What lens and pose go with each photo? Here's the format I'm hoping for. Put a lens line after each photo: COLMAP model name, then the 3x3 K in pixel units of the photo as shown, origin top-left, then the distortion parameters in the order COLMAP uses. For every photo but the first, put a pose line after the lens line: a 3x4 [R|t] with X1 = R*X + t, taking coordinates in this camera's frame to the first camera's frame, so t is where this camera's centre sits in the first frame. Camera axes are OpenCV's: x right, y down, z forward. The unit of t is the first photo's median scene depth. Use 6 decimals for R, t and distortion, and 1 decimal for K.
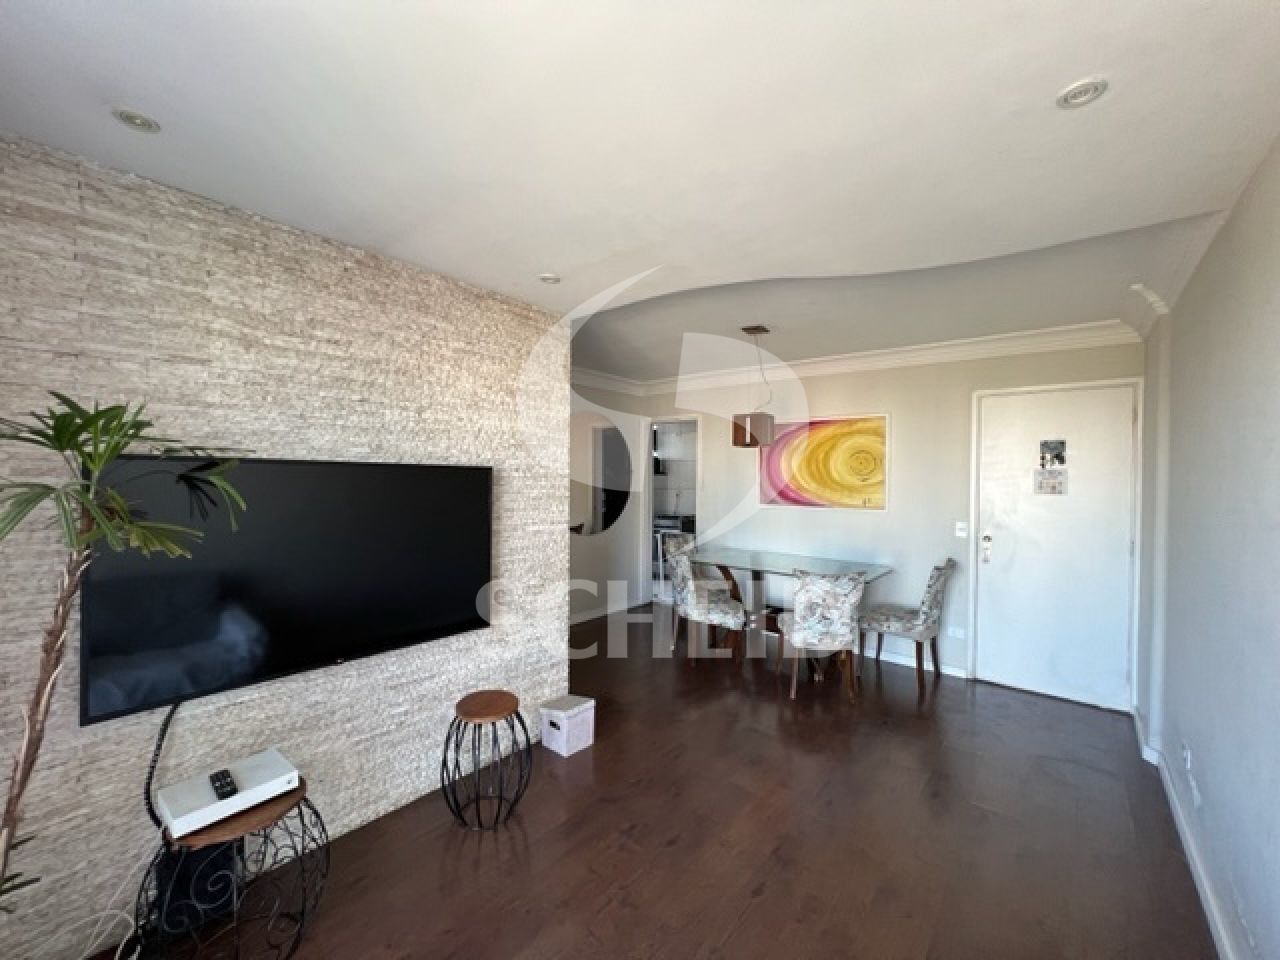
lens RADIAL K [[510.4, 0, 639.3], [0, 510.4, 482.8], [0, 0, 1]] dist [-0.000237, -0.000082]
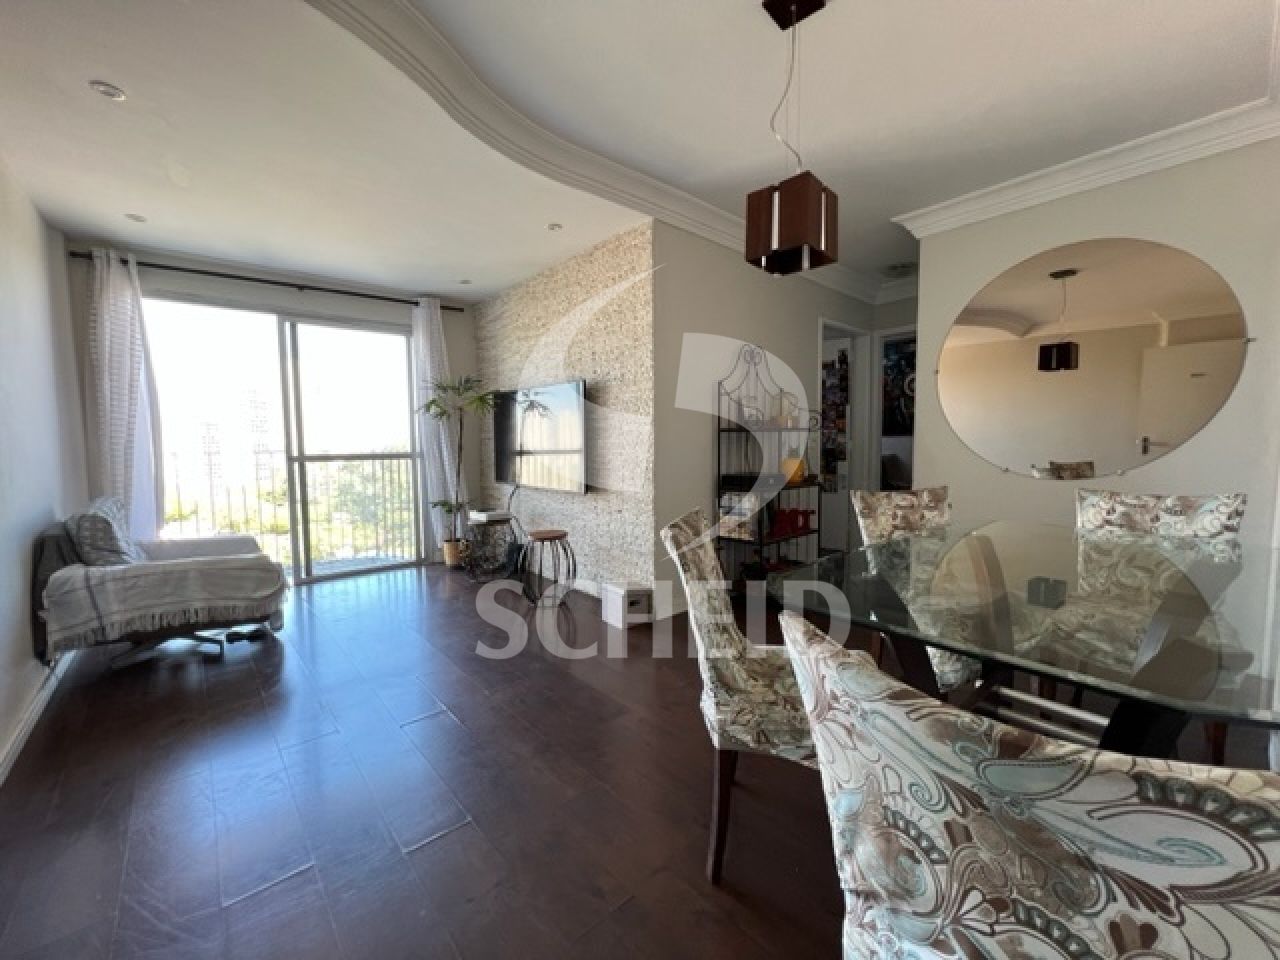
lens RADIAL K [[510.4, 0, 639.3], [0, 510.4, 482.8], [0, 0, 1]] dist [-0.000237, -0.000082]
pose [[-0.152508, 0.070264, -0.985801, 0.969617], [-0.008174, 0.997346, 0.072351, 0.132674], [0.988268, 0.019092, -0.151529, 1.237406]]
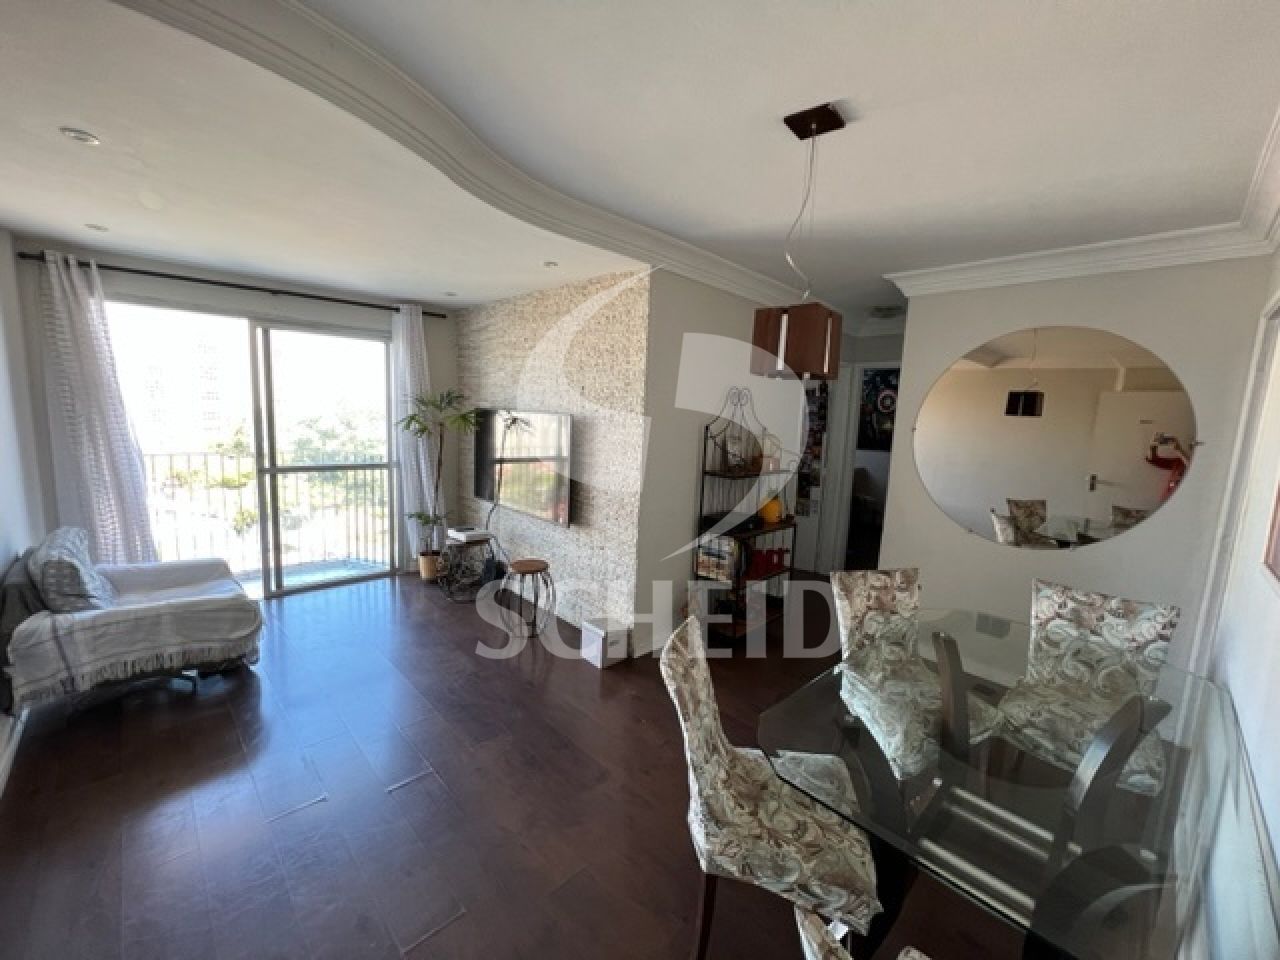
lens RADIAL K [[510.4, 0, 639.3], [0, 510.4, 482.8], [0, 0, 1]] dist [-0.000237, -0.000082]
pose [[-0.096323, 0.121327, -0.987928, 0.975524], [-0.062704, 0.989832, 0.127675, -0.032564], [0.993373, 0.074245, -0.087735, 1.194160]]
